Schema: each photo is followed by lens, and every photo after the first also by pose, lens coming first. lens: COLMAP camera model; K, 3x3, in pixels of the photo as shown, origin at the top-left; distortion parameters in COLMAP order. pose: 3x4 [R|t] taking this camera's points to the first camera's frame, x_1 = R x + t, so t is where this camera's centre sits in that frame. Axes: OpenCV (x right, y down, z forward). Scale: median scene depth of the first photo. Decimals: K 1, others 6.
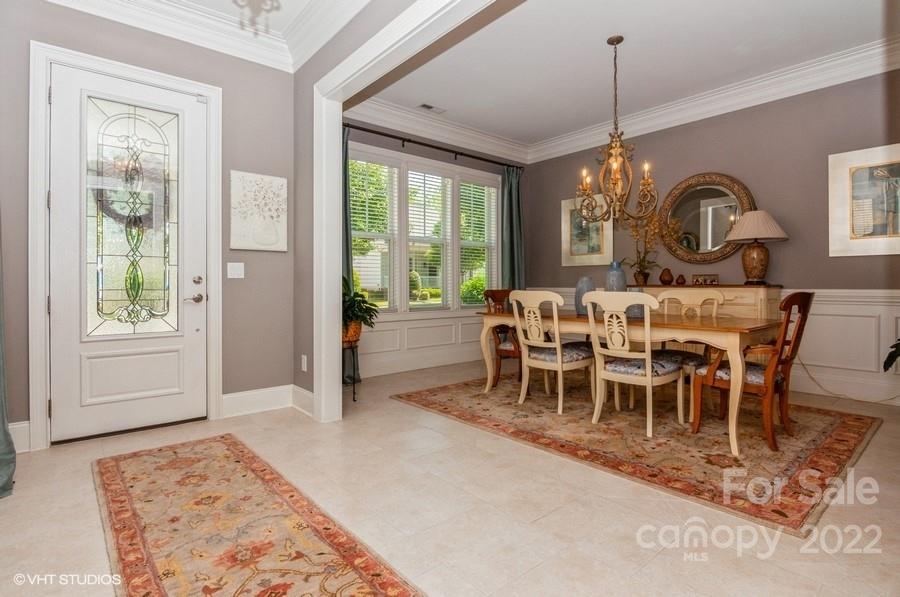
lens RADIAL K [[448.7, 0, 444.9], [0, 448.7, 287.0], [0, 0, 1]] dist [-0.010721, -0.000605]
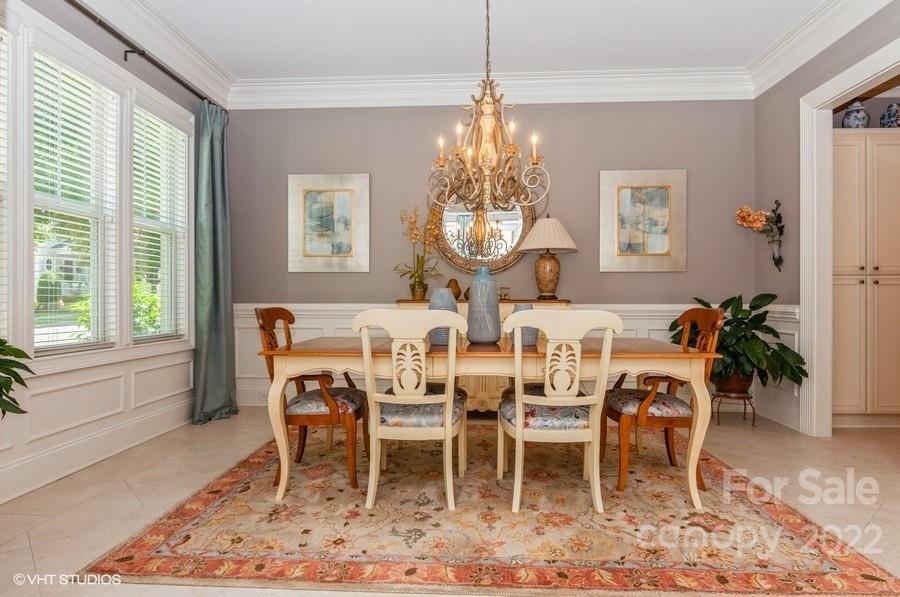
lens RADIAL K [[522.4, 0, 446.3], [0, 522.4, 299.0], [0, 0, 1]] dist [-0.004637, -0.003543]
pose [[0.683535, 0.001079, 0.729917, -0.211438], [0.002071, 0.999992, -0.003418, -0.002706], [-0.729915, 0.003847, 0.683527, 0.400431]]
